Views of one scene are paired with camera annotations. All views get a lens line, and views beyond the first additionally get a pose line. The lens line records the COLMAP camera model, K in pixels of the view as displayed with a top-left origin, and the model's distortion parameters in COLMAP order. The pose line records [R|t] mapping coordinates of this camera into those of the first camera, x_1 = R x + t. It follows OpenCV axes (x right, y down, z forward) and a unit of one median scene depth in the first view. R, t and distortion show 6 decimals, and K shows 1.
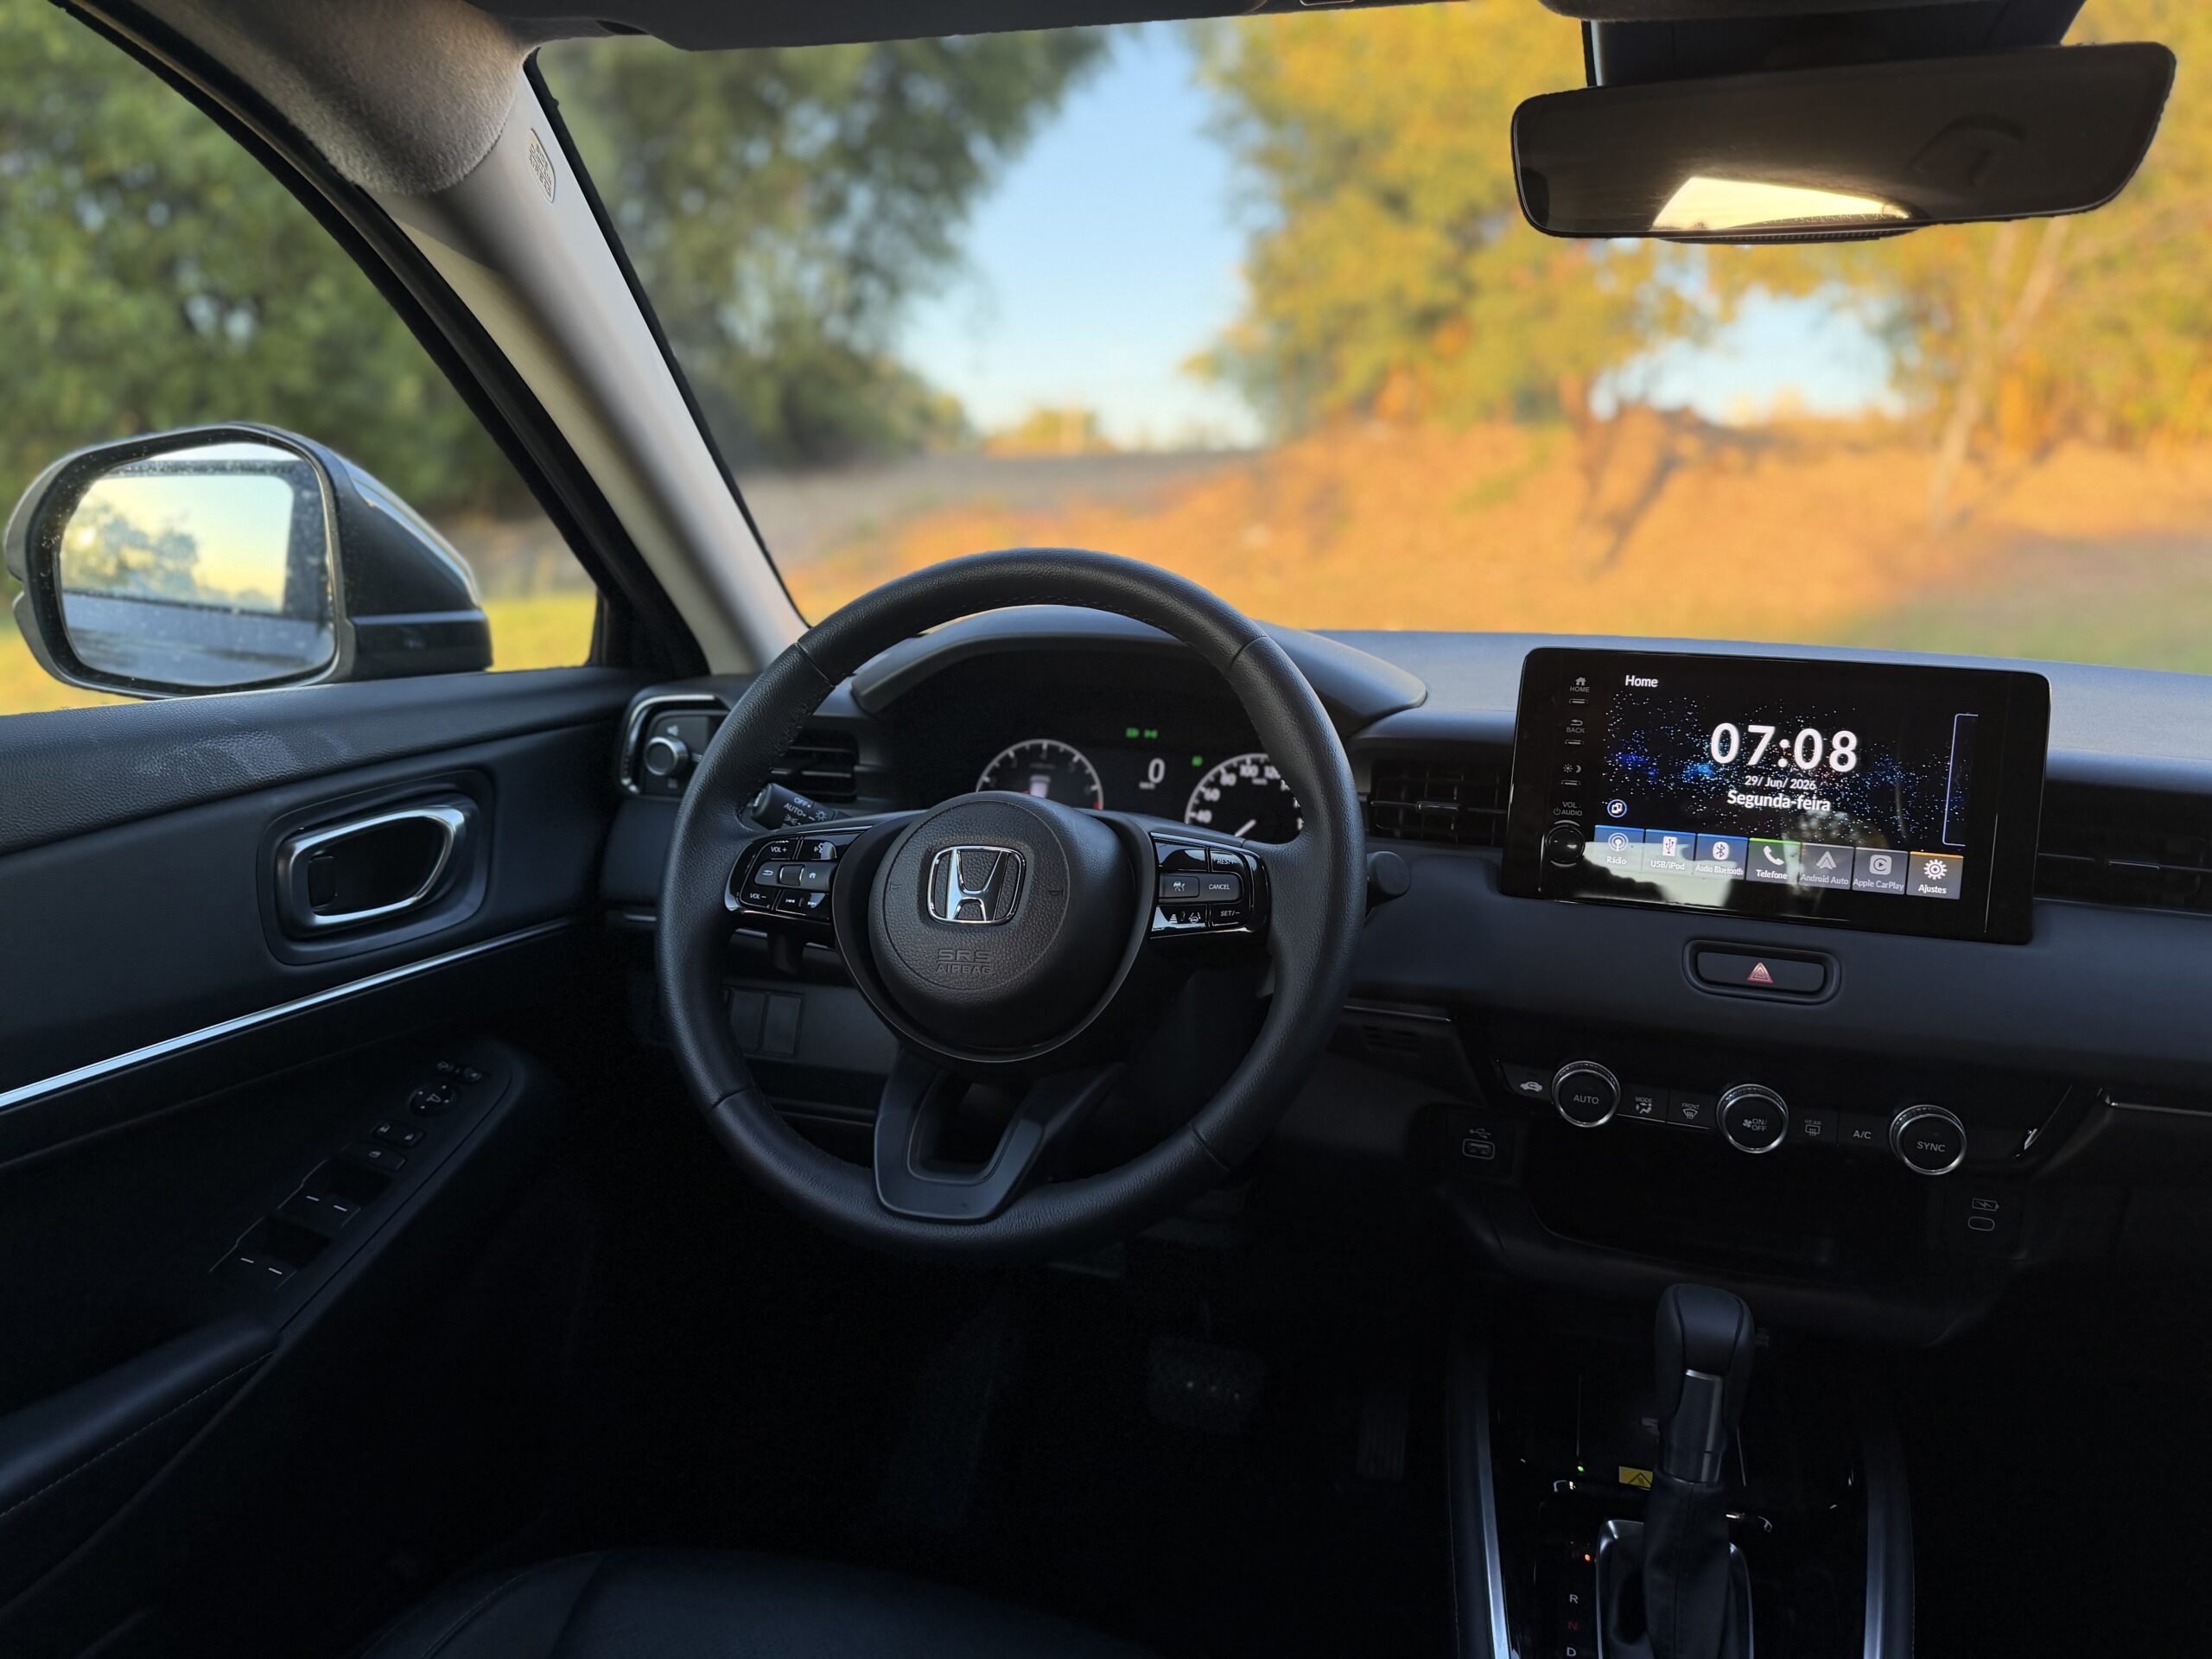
lens RADIAL K [[1549.4, 0, 1098.2], [0, 1549.4, 818.5], [0, 0, 1]] dist [0.026288, -0.040440]
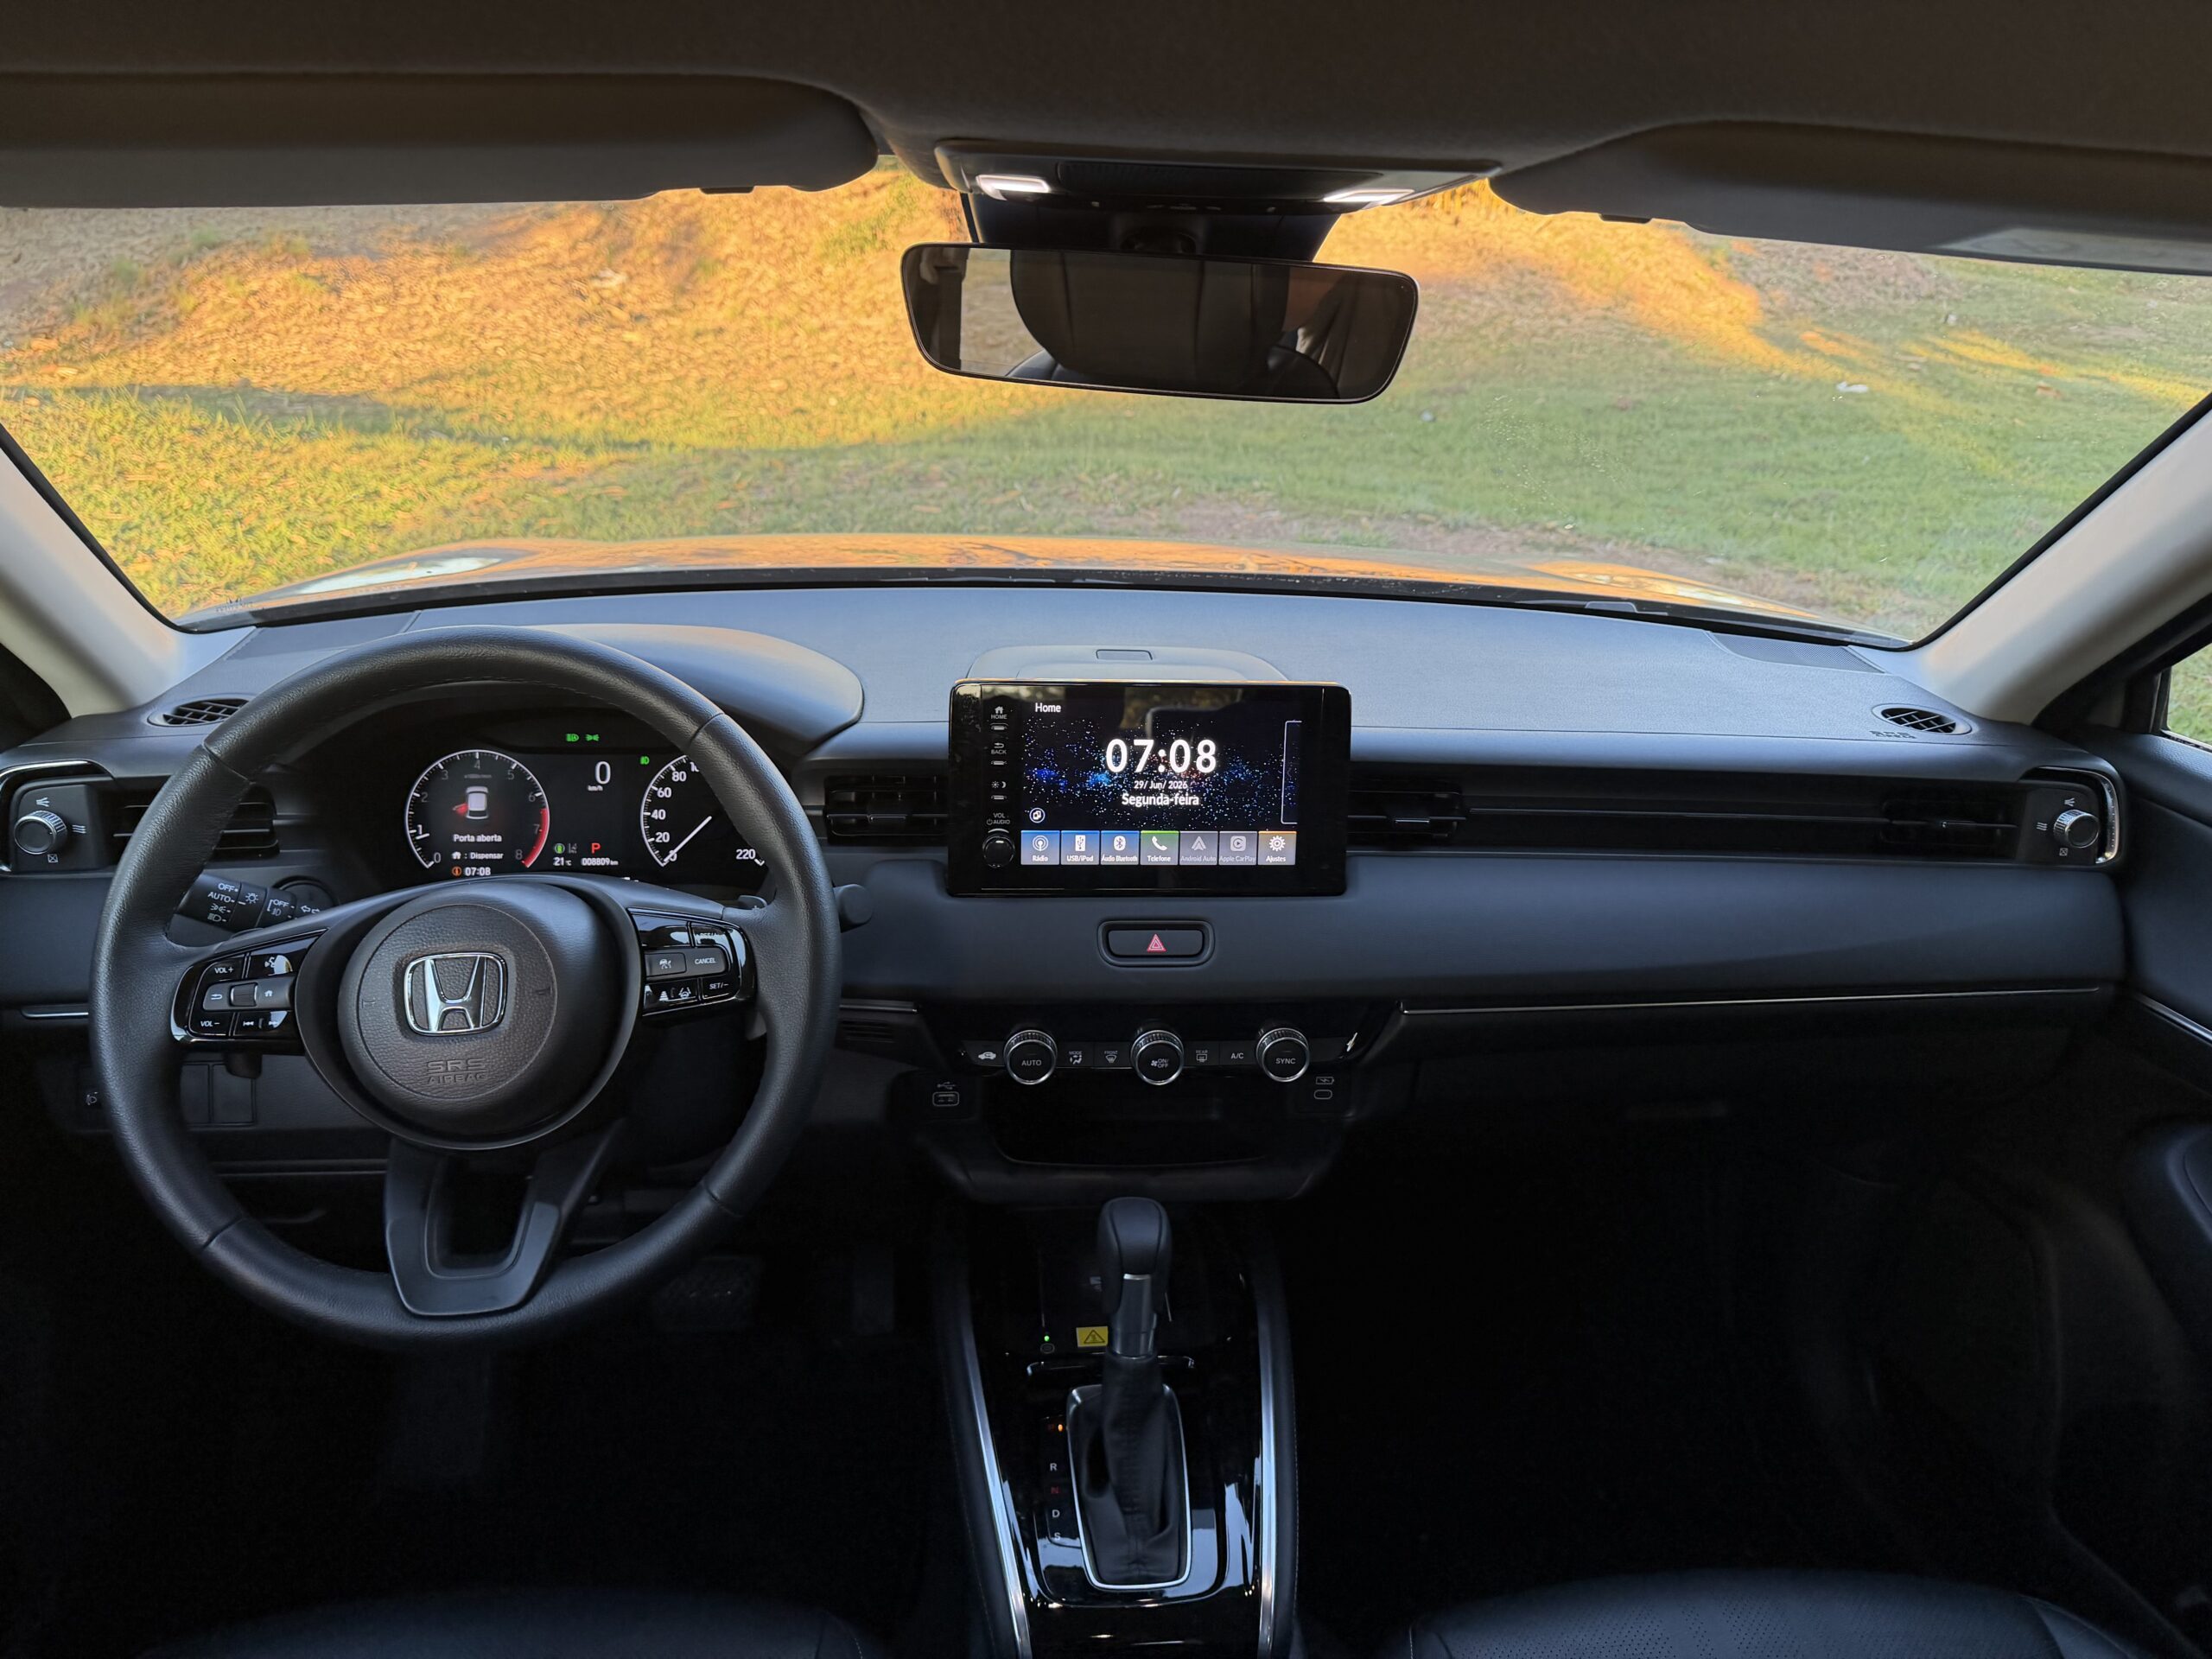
lens RADIAL K [[1549.4, 0, 1116.5], [0, 1549.4, 811.2], [0, 0, 1]] dist [0.026288, -0.040440]
pose [[0.921940, -0.127676, 0.365685, -0.036187], [0.067862, 0.982751, 0.172030, -0.211453], [-0.381341, -0.133785, 0.914702, -0.090879]]
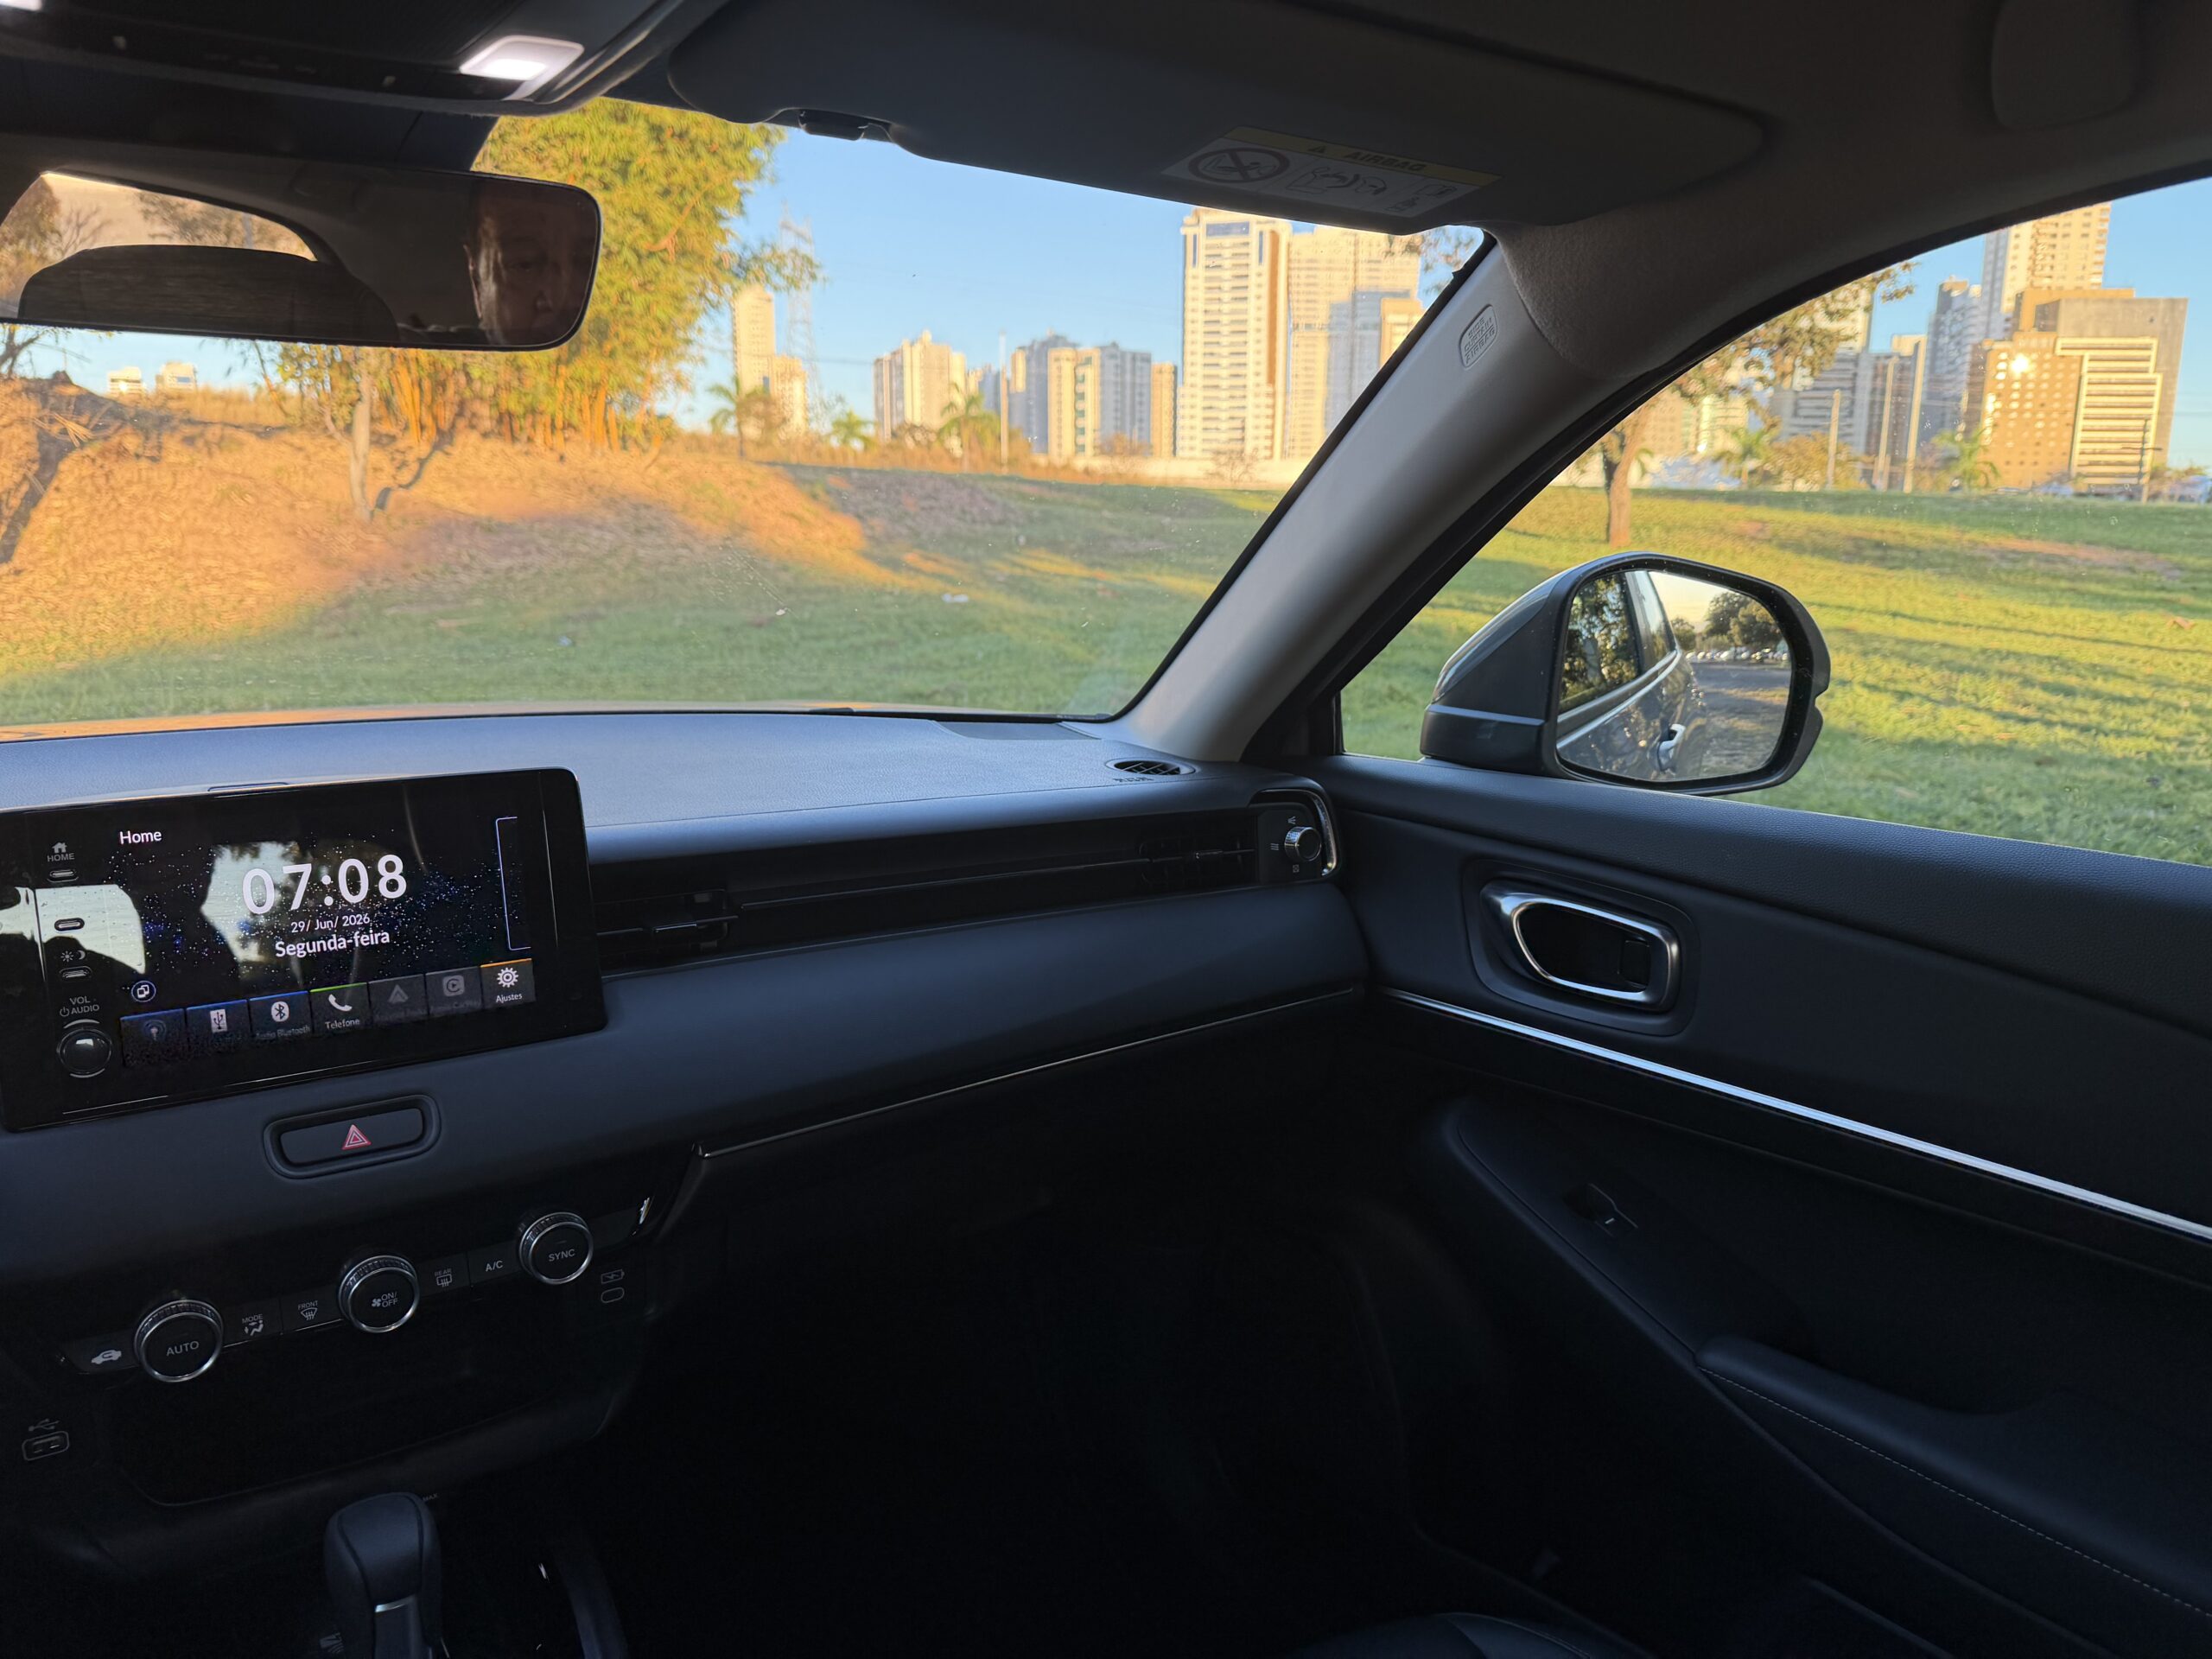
lens RADIAL K [[1549.4, 0, 1090.8], [0, 1549.4, 830.0], [0, 0, 1]] dist [0.026288, -0.040440]
pose [[0.606161, -0.177334, 0.775320, 0.015397], [0.162215, 0.981901, 0.097761, -0.092358], [-0.778624, 0.066510, 0.623956, 0.089262]]
